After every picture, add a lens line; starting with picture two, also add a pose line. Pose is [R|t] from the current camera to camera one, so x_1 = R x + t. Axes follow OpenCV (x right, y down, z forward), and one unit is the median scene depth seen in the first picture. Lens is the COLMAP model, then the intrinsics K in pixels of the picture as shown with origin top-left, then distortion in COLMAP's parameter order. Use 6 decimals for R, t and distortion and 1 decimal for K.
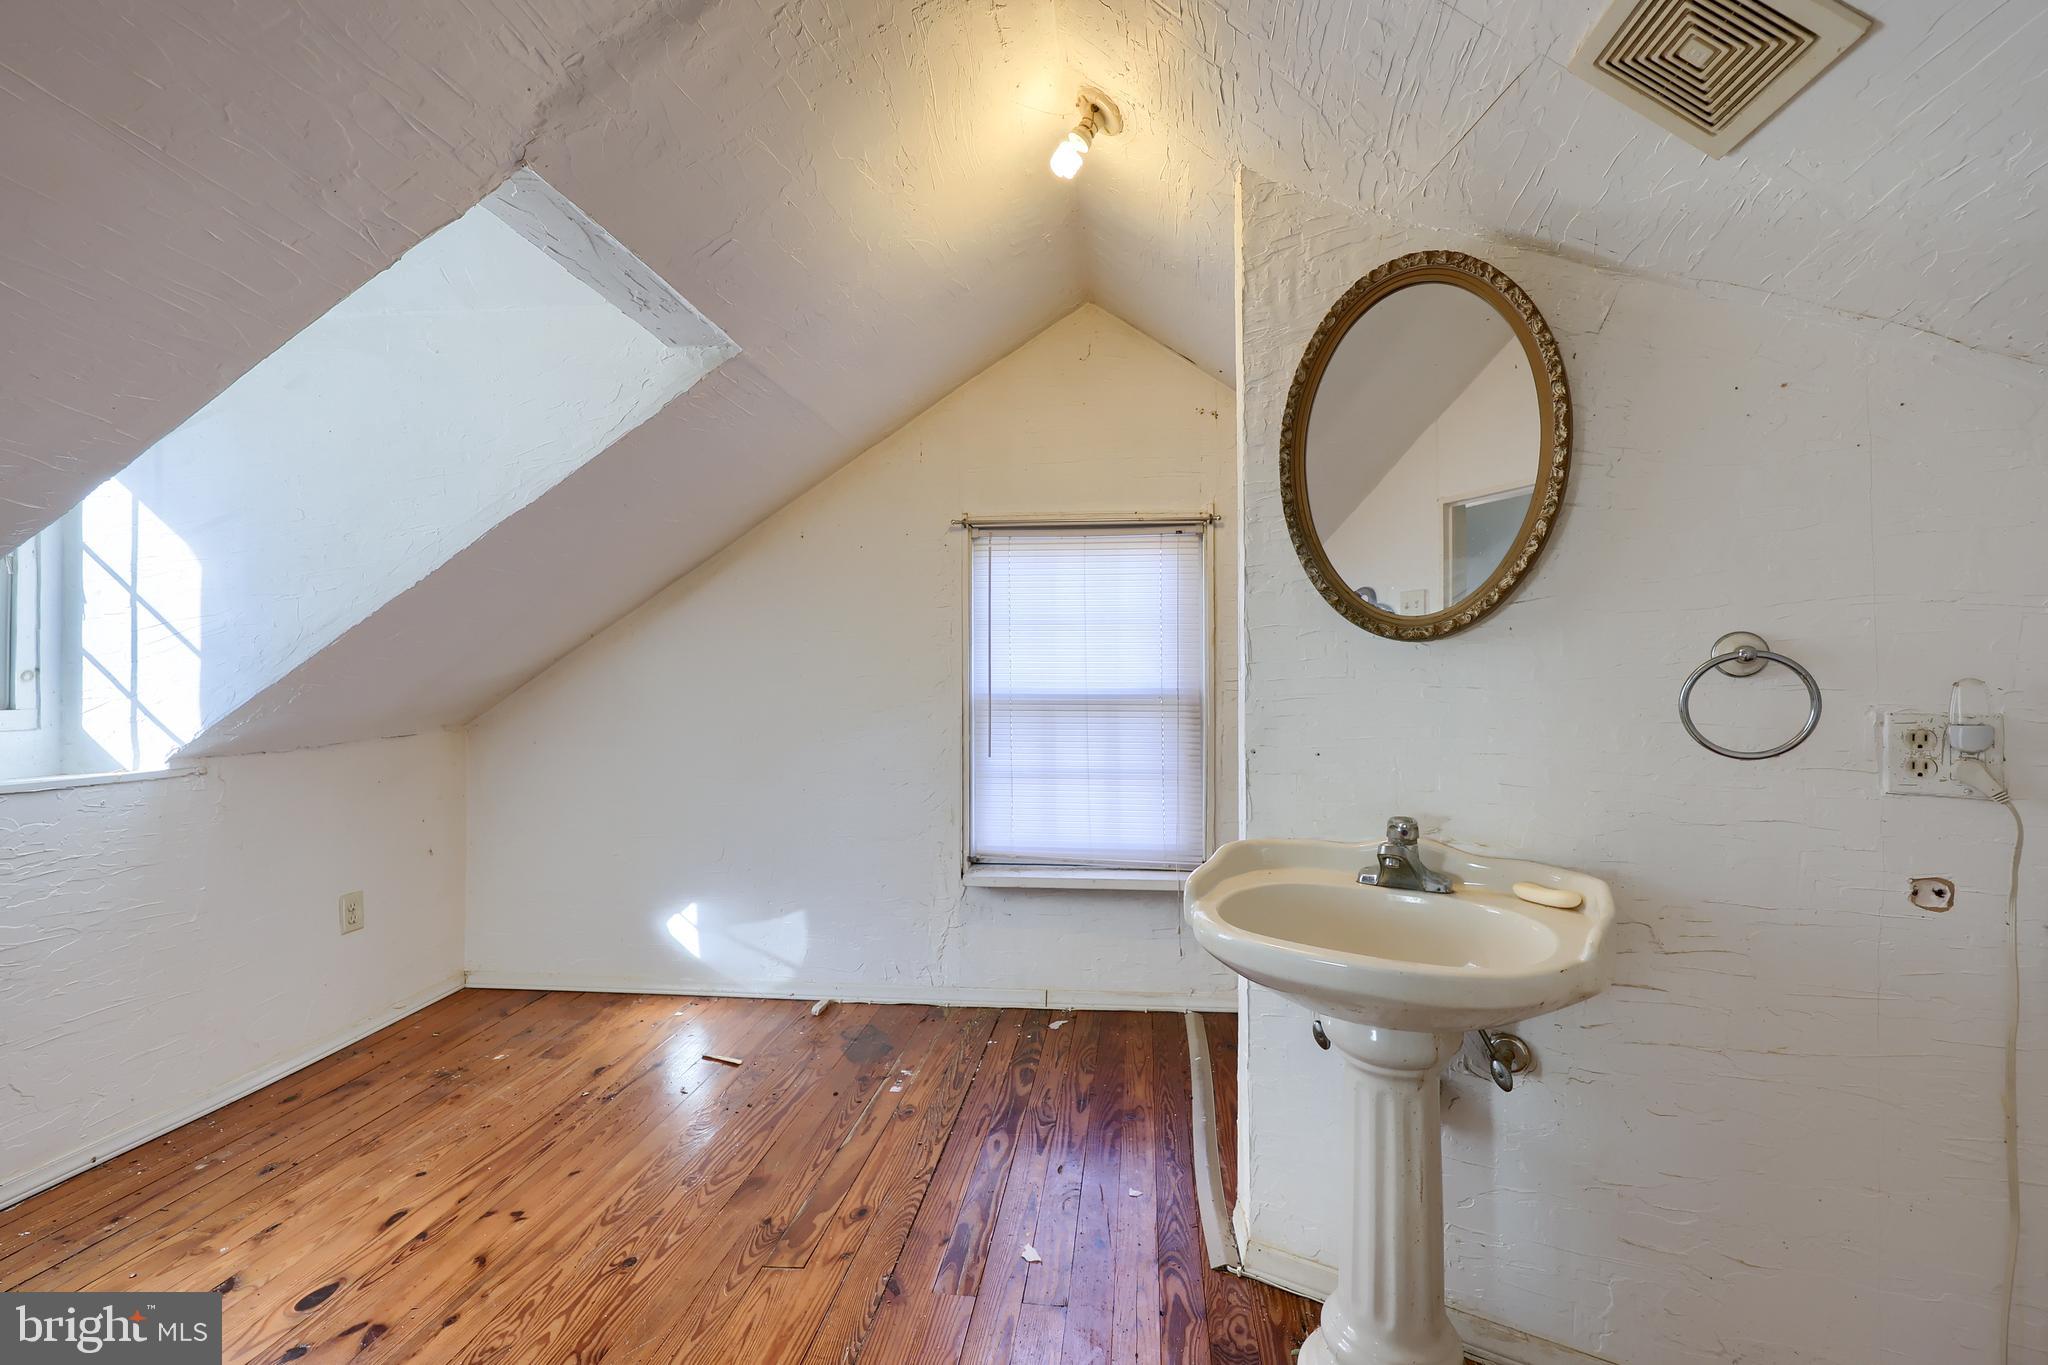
lens RADIAL K [[826.6, 0, 1027.7], [0, 826.6, 692.3], [0, 0, 1]] dist [-0.001901, -0.000111]
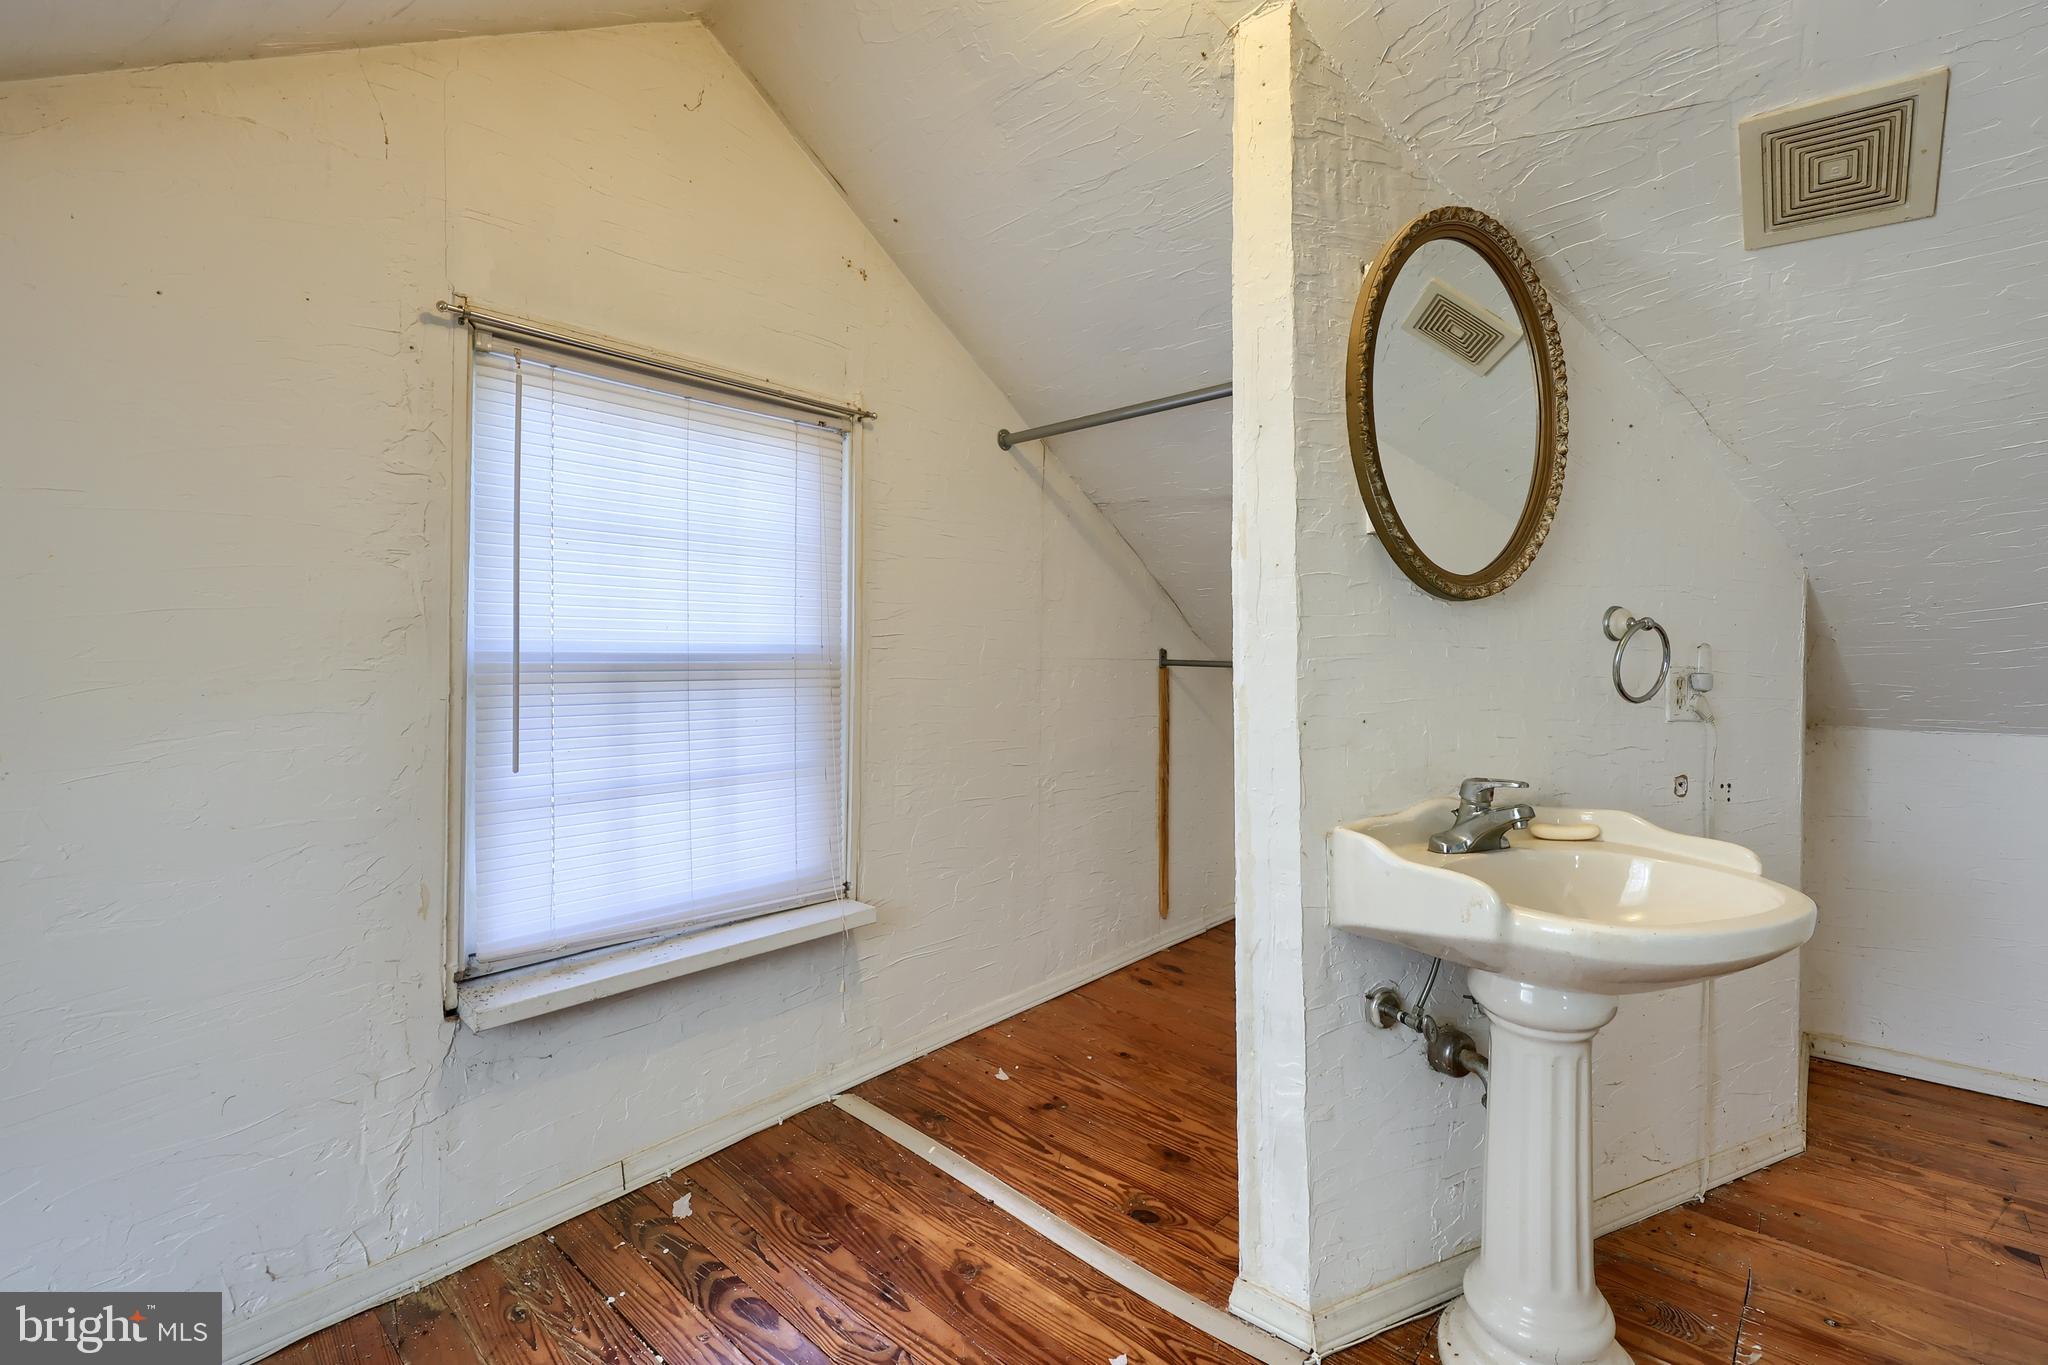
lens RADIAL K [[922.4, 0, 1022.0], [0, 922.4, 656.2], [0, 0, 1]] dist [0.002195, 0.000312]
pose [[0.547269, -0.002364, 0.836954, -0.377215], [-0.002094, 0.999989, 0.004193, 0.000789], [-0.836954, -0.004047, 0.547258, 0.420240]]
